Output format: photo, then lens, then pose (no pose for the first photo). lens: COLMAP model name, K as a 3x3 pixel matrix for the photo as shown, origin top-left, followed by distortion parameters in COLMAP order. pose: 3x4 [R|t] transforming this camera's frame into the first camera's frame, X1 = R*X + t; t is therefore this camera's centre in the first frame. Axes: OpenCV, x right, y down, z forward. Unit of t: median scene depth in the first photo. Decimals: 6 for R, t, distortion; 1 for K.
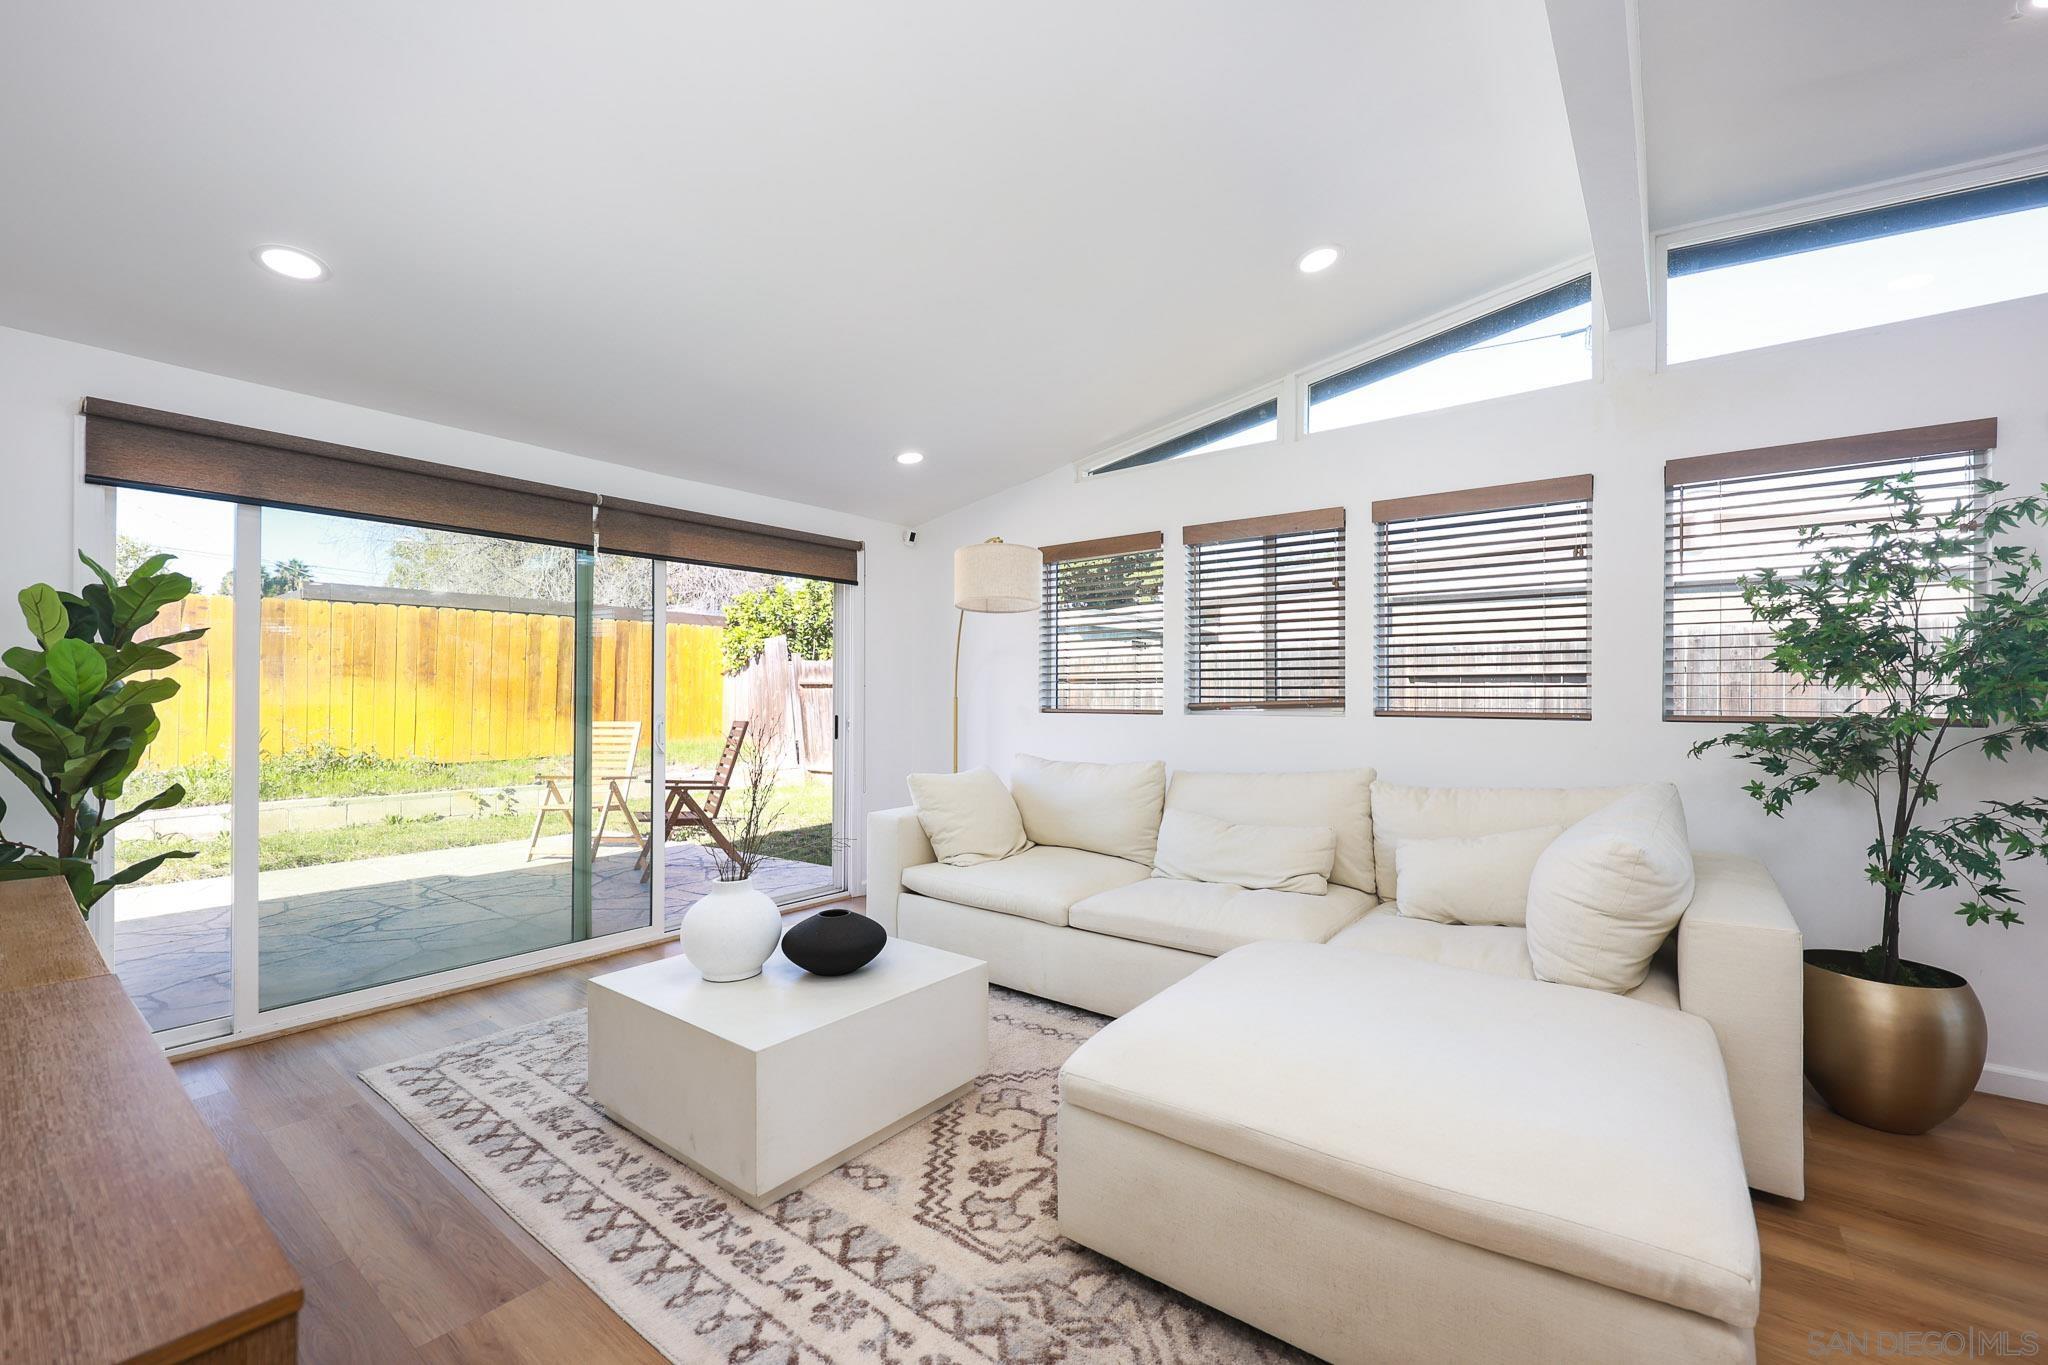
lens RADIAL K [[822.9, 0, 1038.5], [0, 822.9, 694.8], [0, 0, 1]] dist [-0.024850, 0.000266]
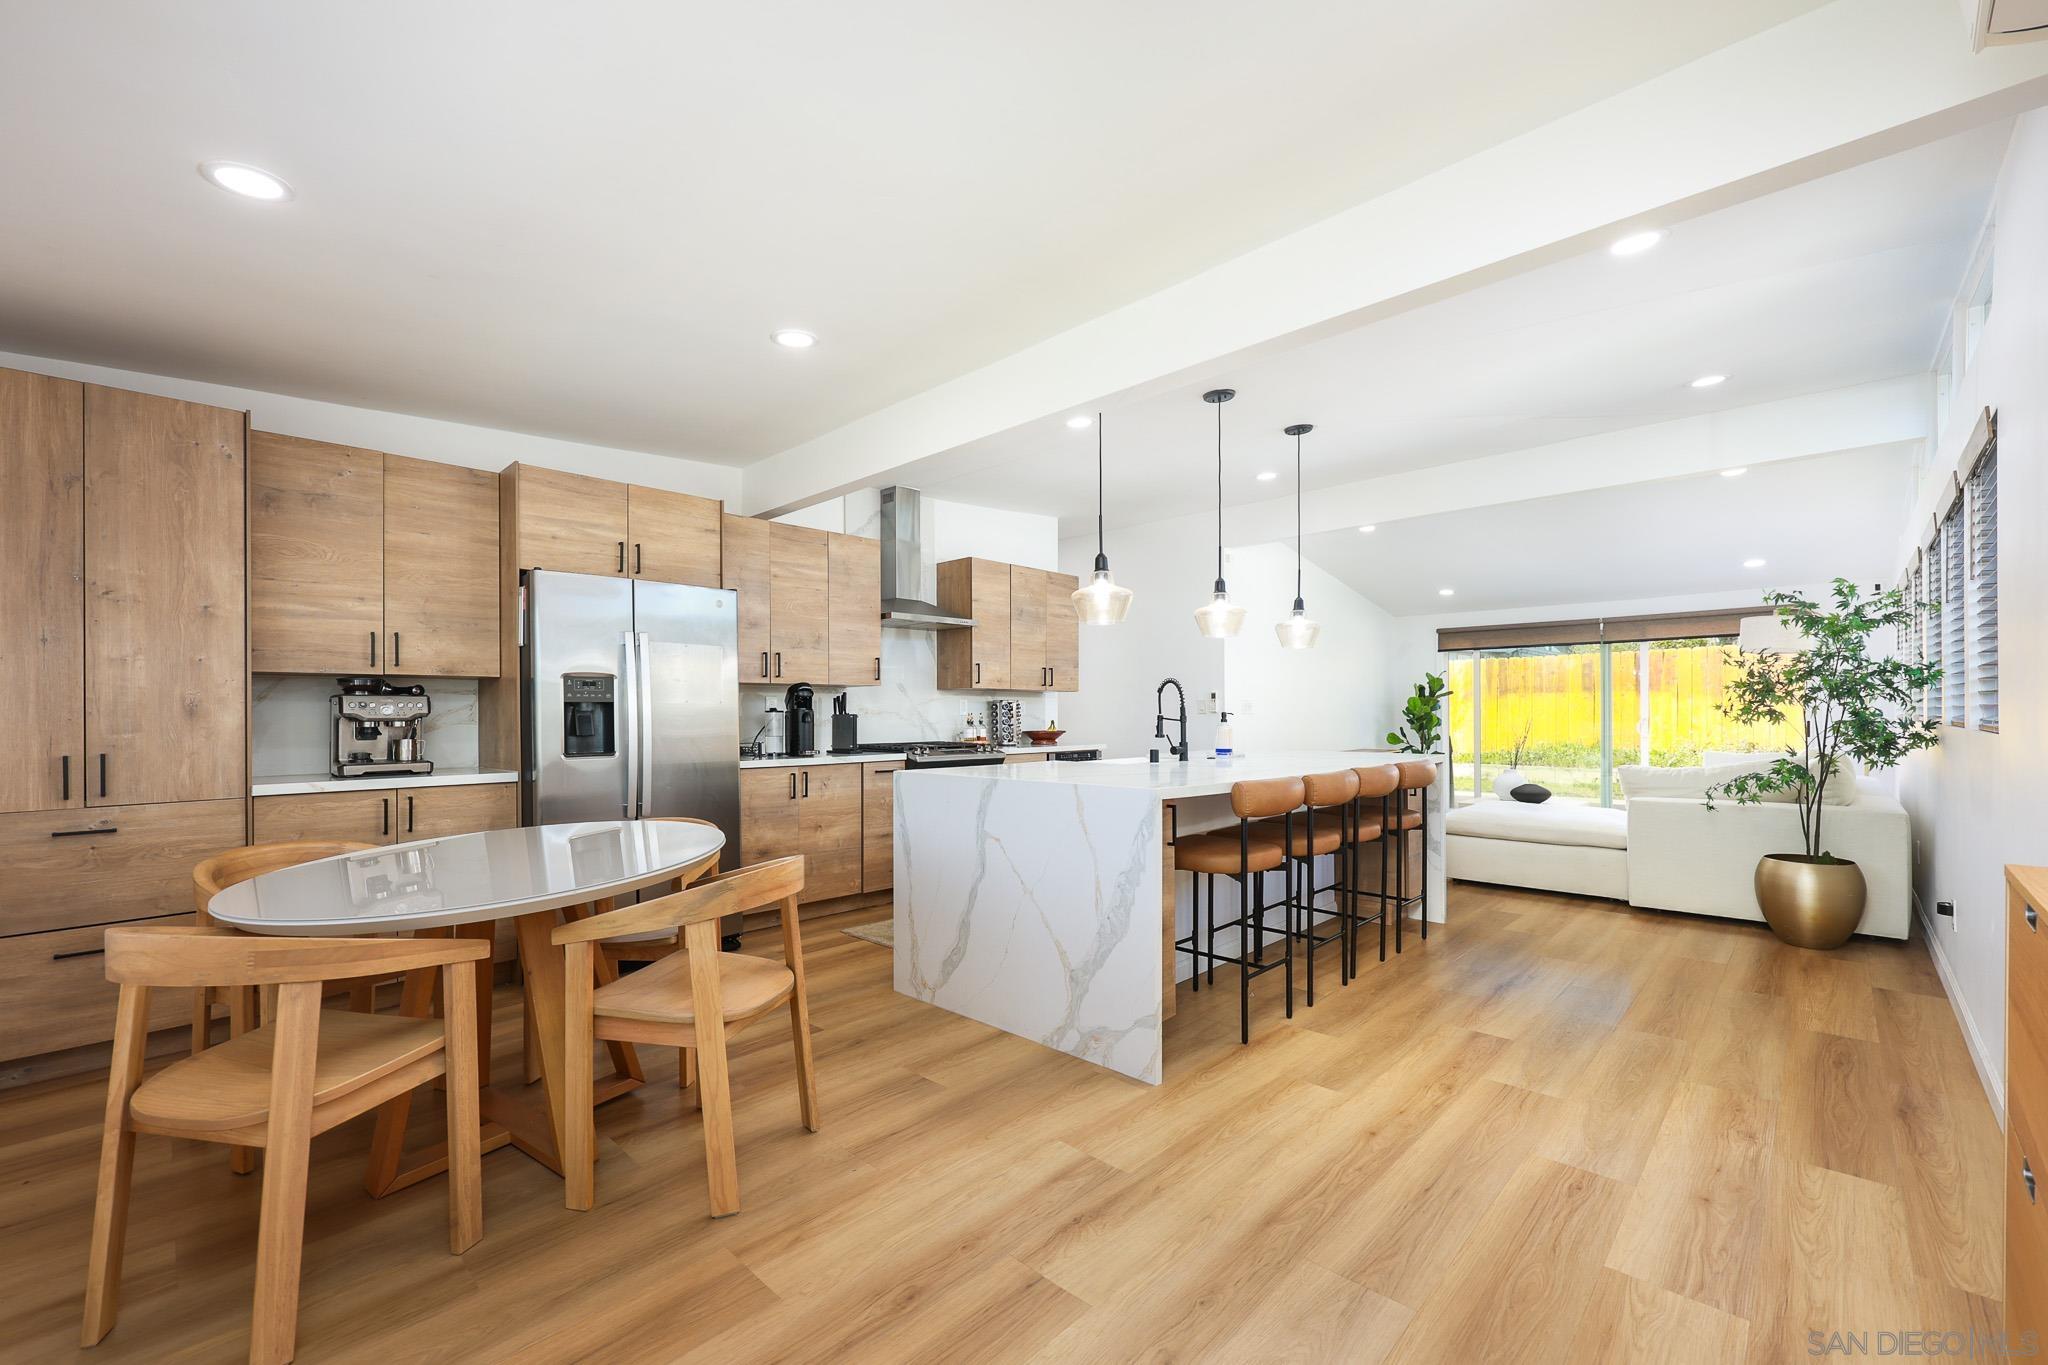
lens RADIAL K [[836.3, 0, 1028.3], [0, 836.3, 713.6], [0, 0, 1]] dist [0.002048, 0.000365]
pose [[-0.119125, 0.002409, -0.992876, 3.038716], [0.010316, 0.999946, 0.001189, -0.005623], [0.992826, -0.010101, -0.119144, -0.447101]]
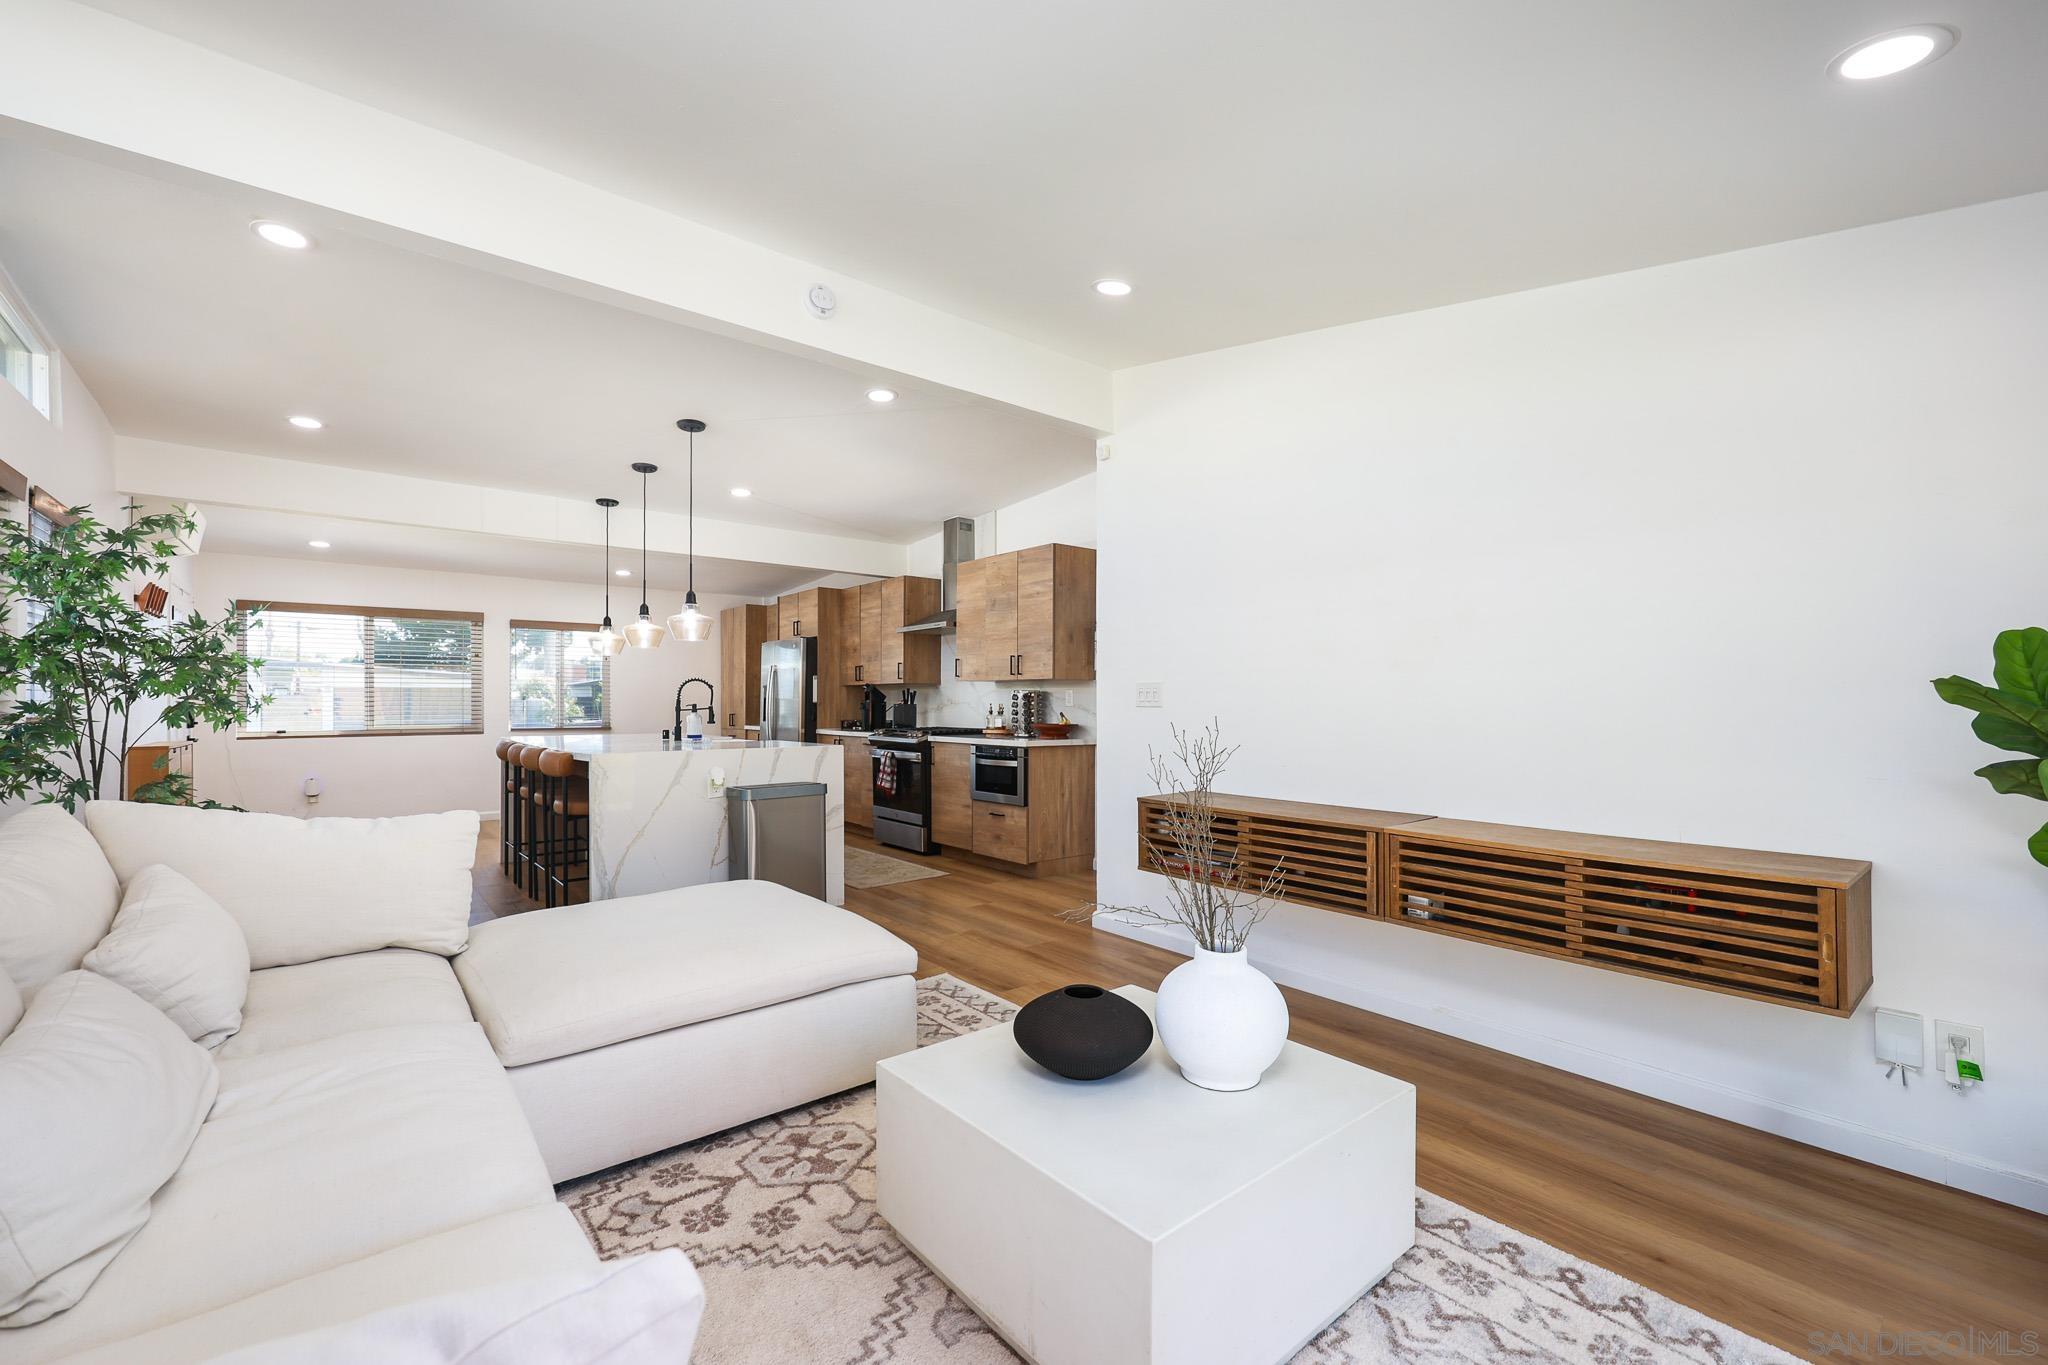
lens RADIAL K [[822.9, 0, 1038.5], [0, 822.9, 694.8], [0, 0, 1]] dist [-0.024850, 0.000266]
pose [[-0.975756, 0.004316, 0.218817, -0.376953], [0.001287, 0.999901, -0.013985, 0.004004], [-0.218856, -0.013364, -0.975666, 1.764017]]
